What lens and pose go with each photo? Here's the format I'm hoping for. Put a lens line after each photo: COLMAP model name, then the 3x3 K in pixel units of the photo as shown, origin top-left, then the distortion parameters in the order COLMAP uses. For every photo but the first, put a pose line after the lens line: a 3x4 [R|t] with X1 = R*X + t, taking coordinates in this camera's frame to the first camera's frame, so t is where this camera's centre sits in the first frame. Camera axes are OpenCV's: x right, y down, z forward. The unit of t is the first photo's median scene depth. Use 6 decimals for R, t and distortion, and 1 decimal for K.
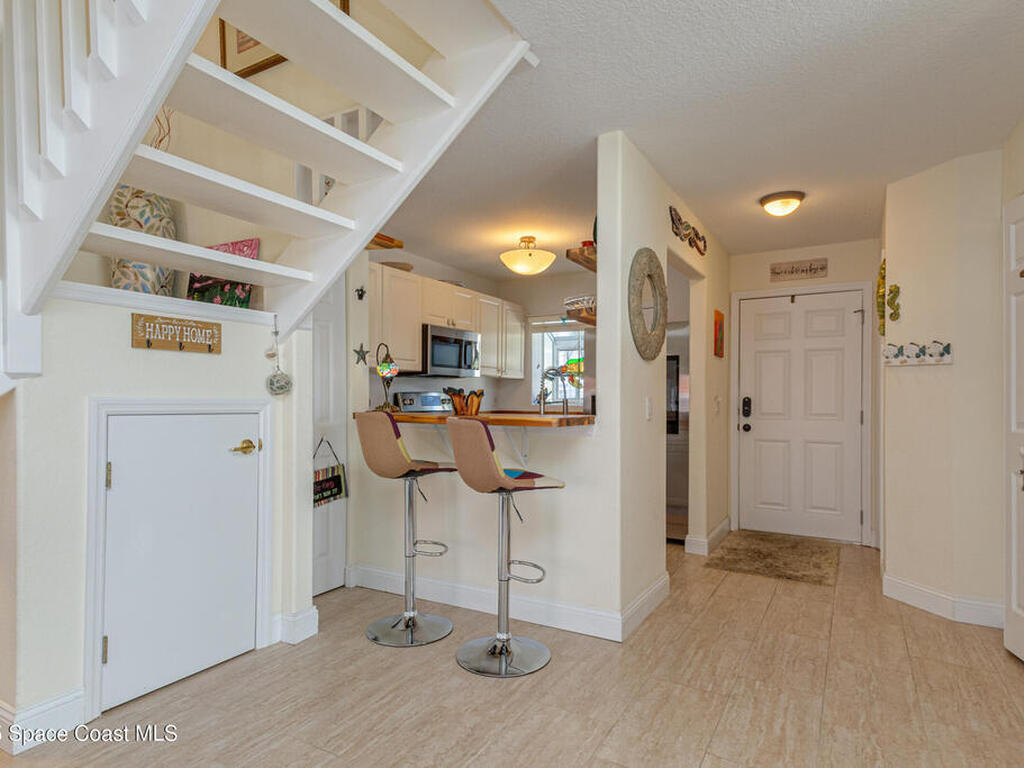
lens RADIAL K [[529.4, 0, 511.4], [0, 529.4, 394.6], [0, 0, 1]] dist [-0.000017, -0.000582]
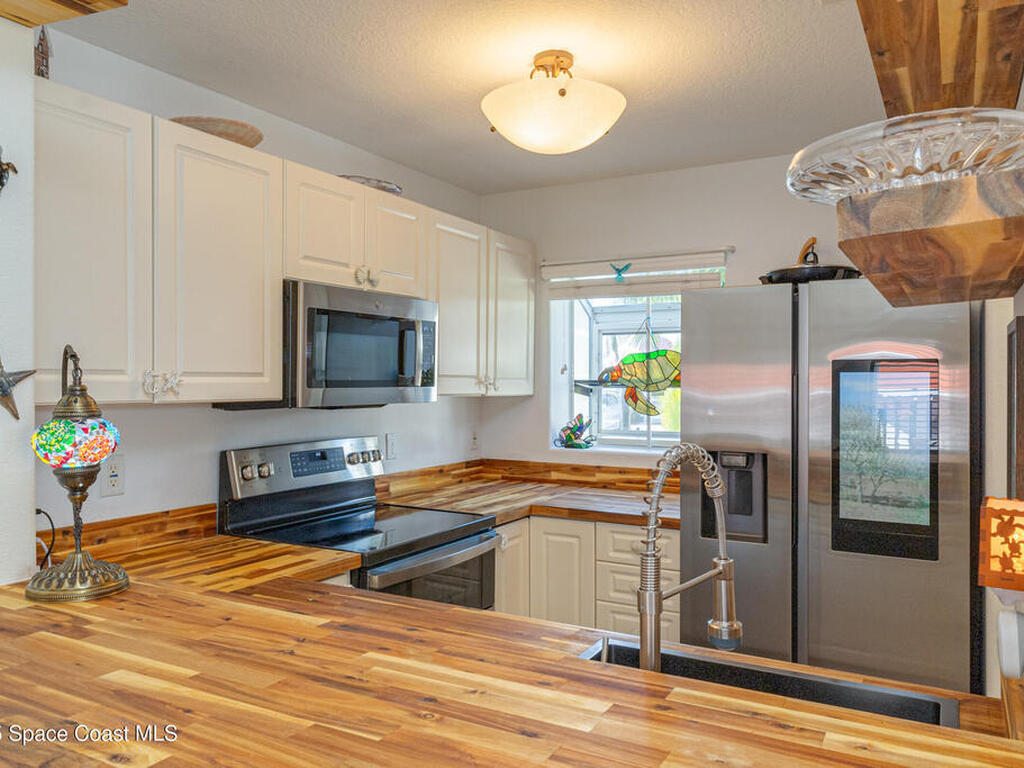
lens RADIAL K [[721.8, 0, 512.0], [0, 721.8, 384.0], [0, 0, 1]] dist [0.001898, -0.000345]
pose [[0.999850, -0.003576, 0.016952, -0.007218], [0.003470, 0.999974, 0.006259, -0.048851], [-0.016974, -0.006199, 0.999837, 0.382956]]
